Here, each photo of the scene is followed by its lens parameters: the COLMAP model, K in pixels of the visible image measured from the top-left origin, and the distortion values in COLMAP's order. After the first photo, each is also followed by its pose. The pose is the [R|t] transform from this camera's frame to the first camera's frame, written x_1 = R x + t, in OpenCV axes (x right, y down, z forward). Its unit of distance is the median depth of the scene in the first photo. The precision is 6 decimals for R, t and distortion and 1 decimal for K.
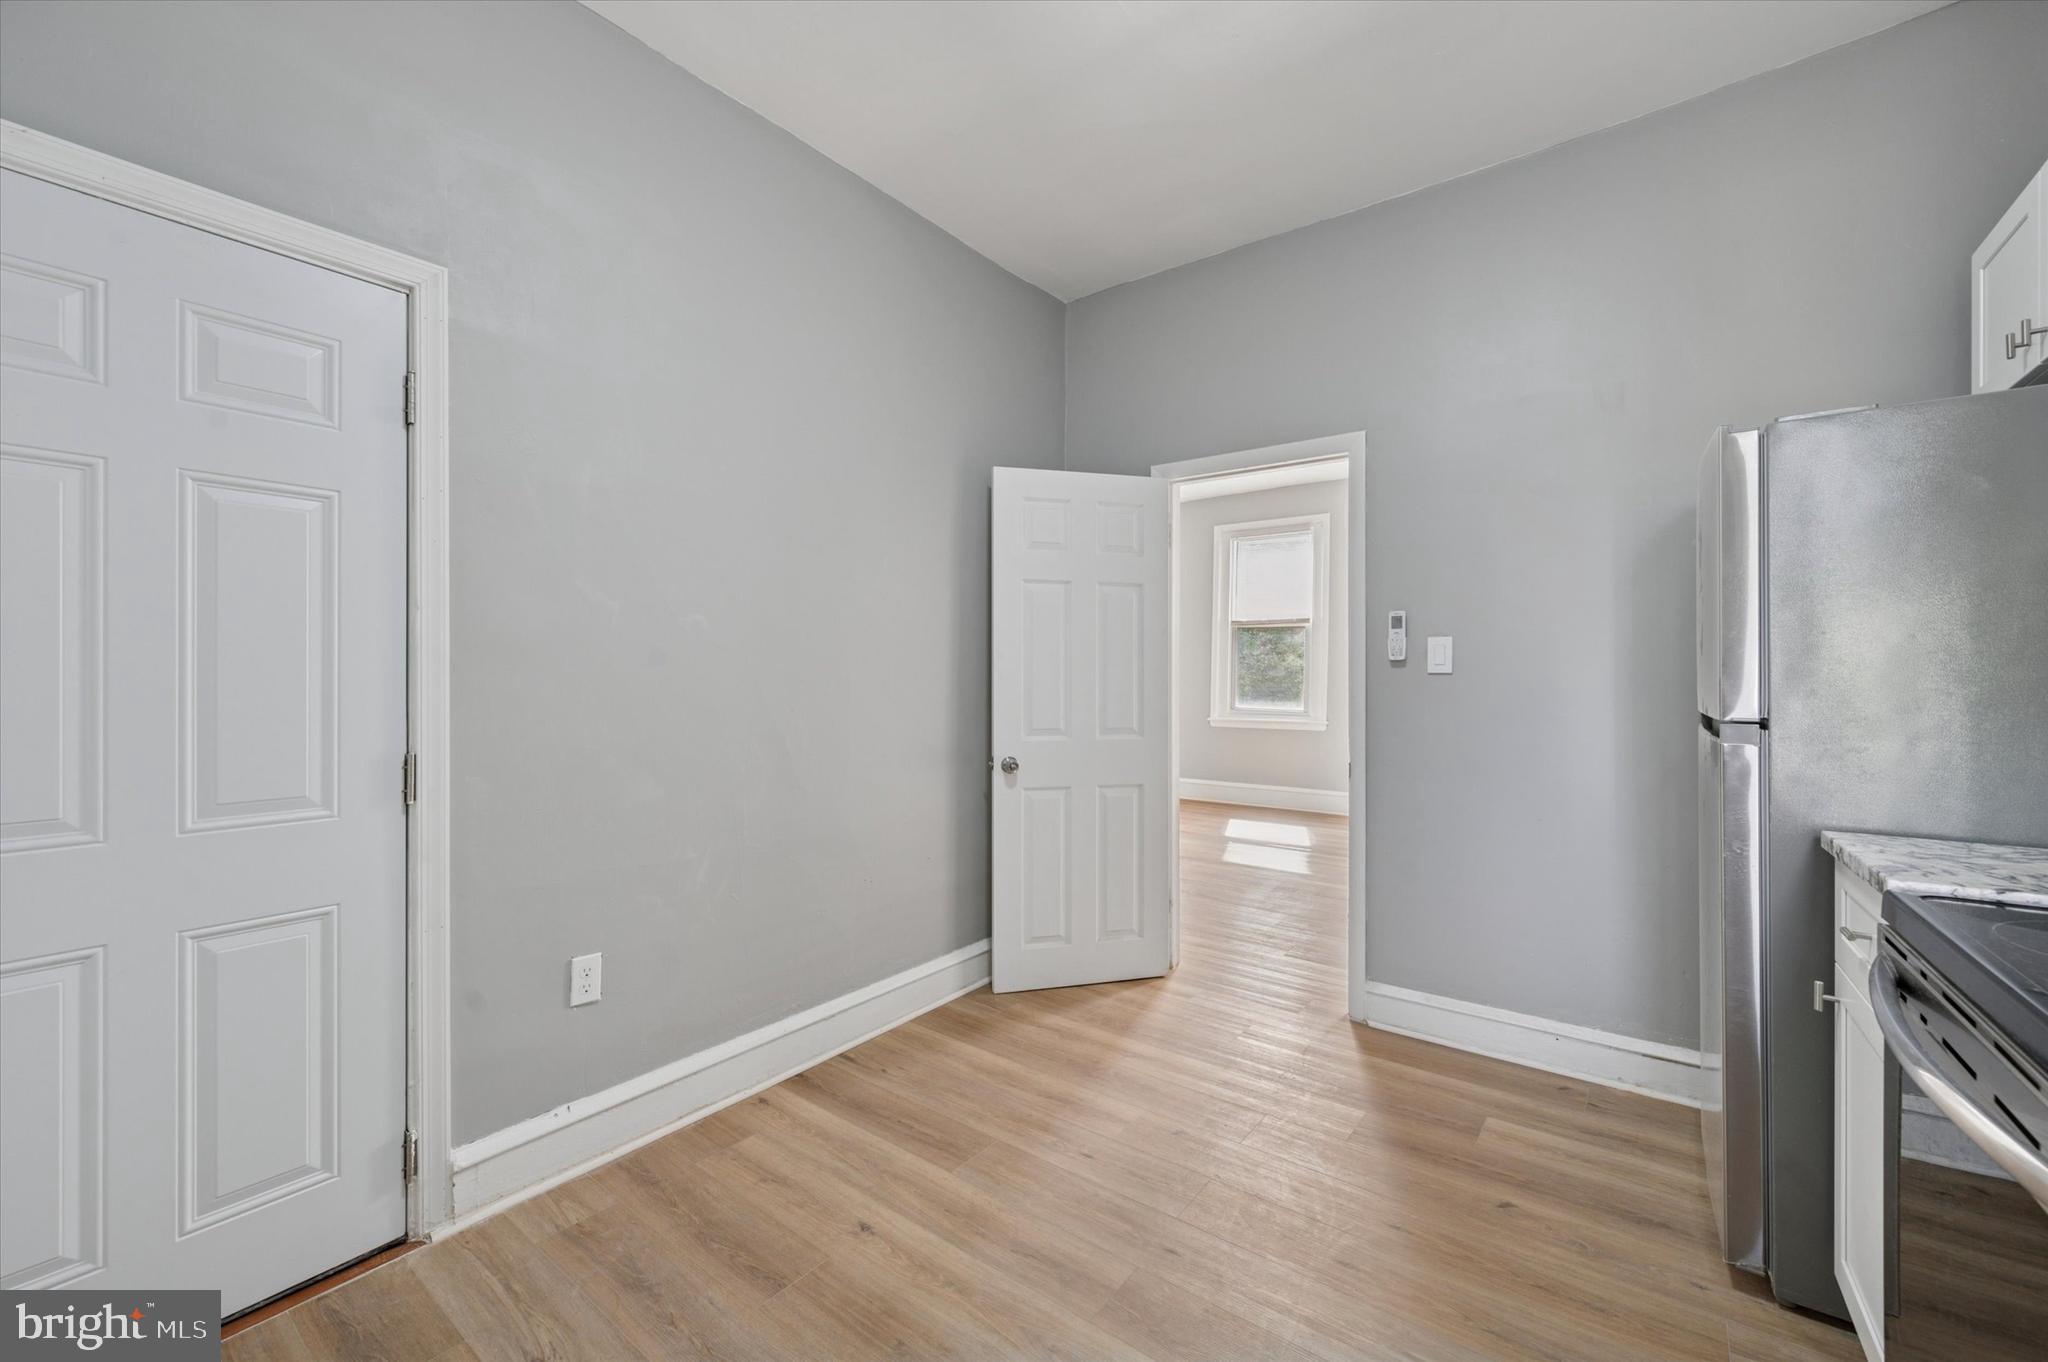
lens RADIAL K [[816.9, 0, 1028.3], [0, 816.9, 676.8], [0, 0, 1]] dist [-0.000924, 0.000205]
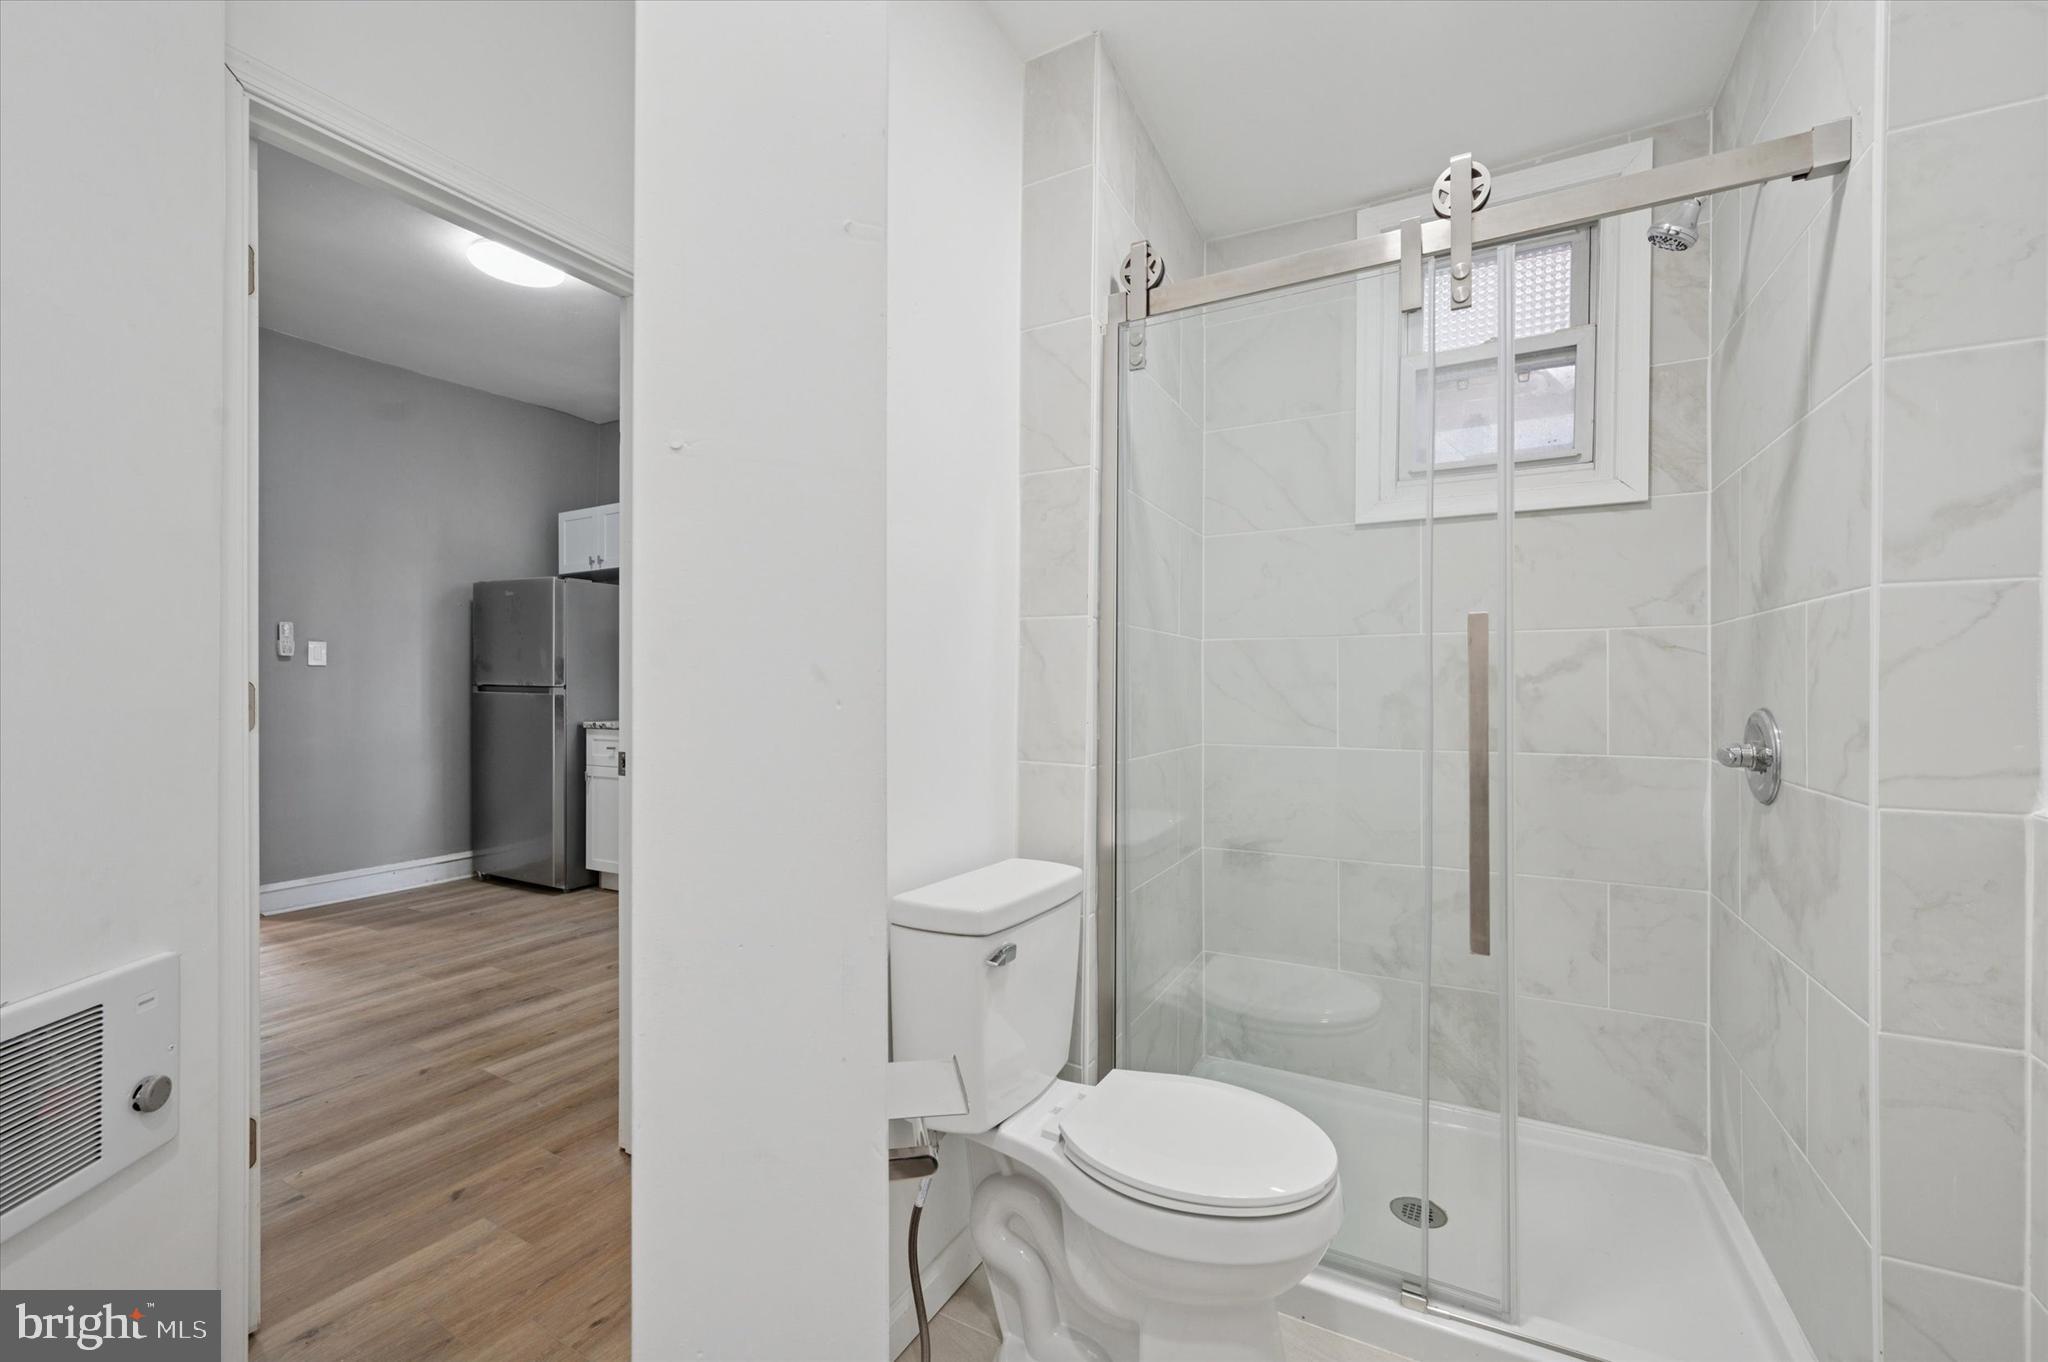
lens RADIAL K [[827.4, 0, 1023.1], [0, 827.4, 685.6], [0, 0, 1]] dist [-0.000270, 0.000218]
pose [[-0.145906, -0.002545, 0.989295, -1.786772], [-0.004503, 0.999988, 0.001908, 0.035018], [-0.989288, -0.004177, -0.145916, -0.115105]]
